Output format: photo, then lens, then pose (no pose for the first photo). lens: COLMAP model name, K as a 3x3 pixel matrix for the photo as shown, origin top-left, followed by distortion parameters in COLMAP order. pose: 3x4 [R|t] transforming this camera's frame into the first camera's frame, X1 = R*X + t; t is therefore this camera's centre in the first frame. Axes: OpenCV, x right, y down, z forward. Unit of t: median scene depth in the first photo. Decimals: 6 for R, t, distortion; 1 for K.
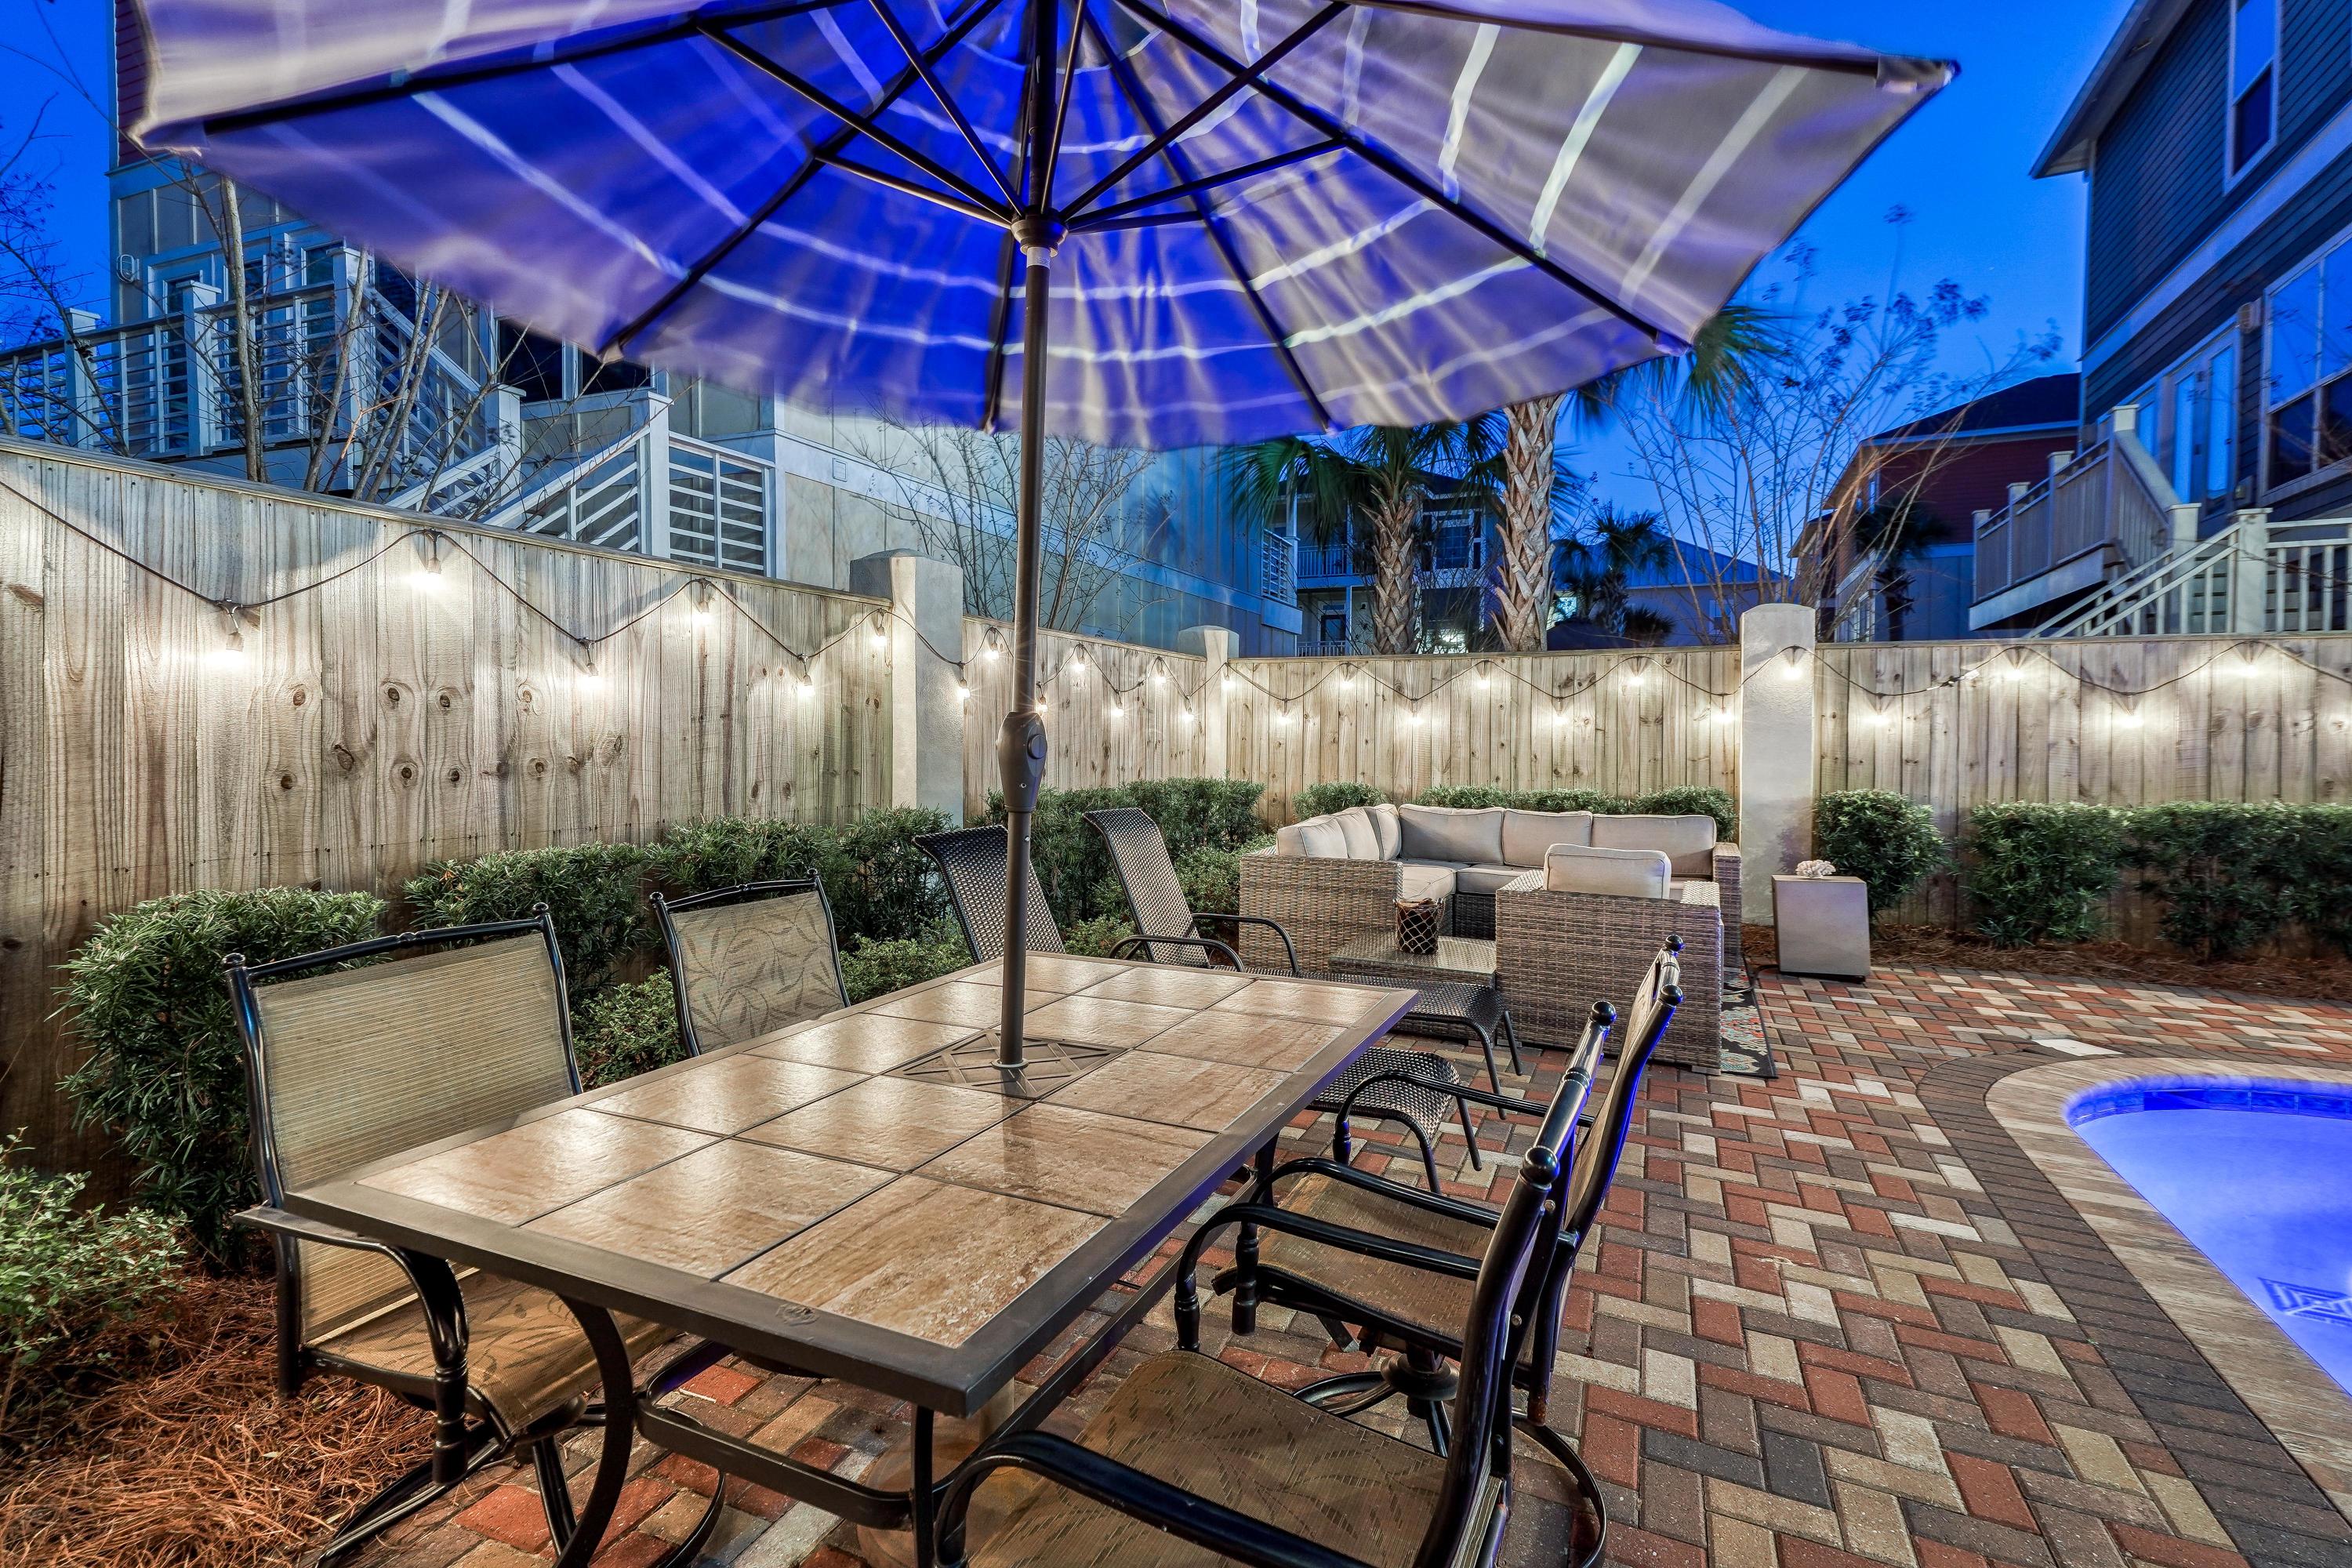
lens RADIAL K [[1053.4, 0, 1226.0], [0, 1053.4, 730.7], [0, 0, 1]] dist [0.042458, -0.004435]
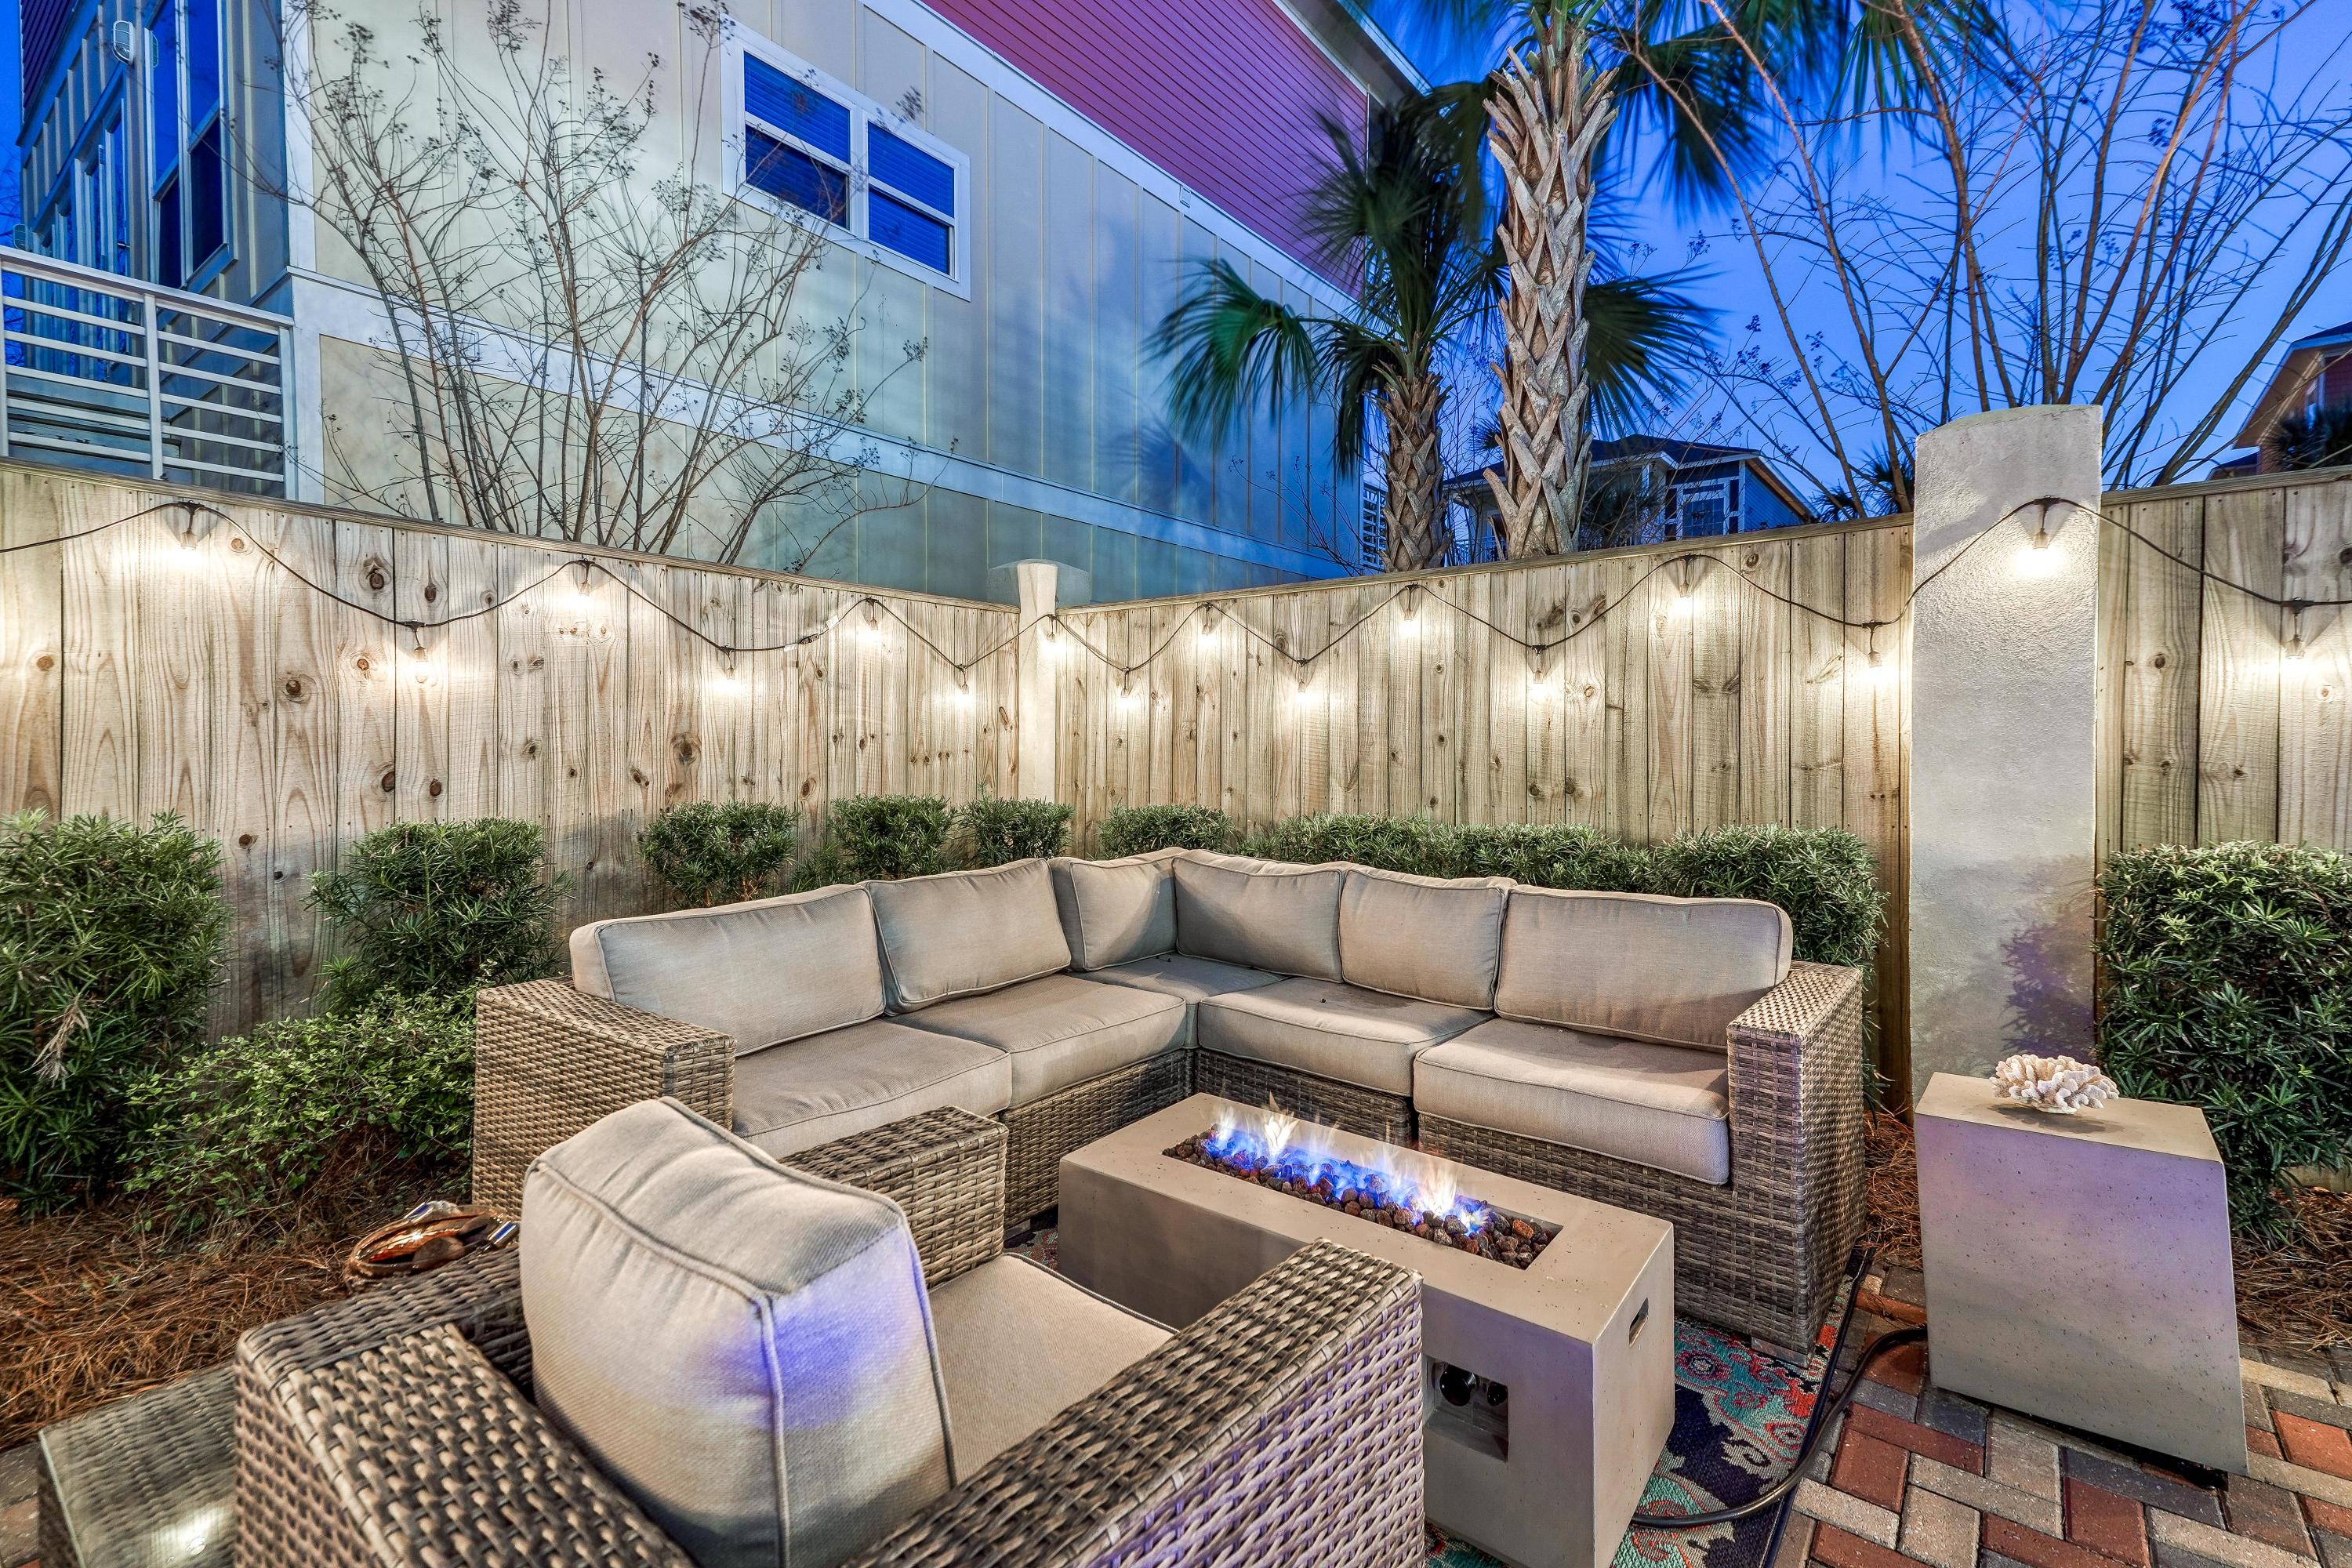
lens RADIAL K [[1053.4, 0, 1223.7], [0, 1053.4, 739.9], [0, 0, 1]] dist [0.042458, -0.004435]
pose [[0.971610, -0.005065, -0.236536, 0.287865], [0.005068, 0.999987, -0.000597, 0.013890], [0.236536, -0.000619, 0.971623, 0.459421]]
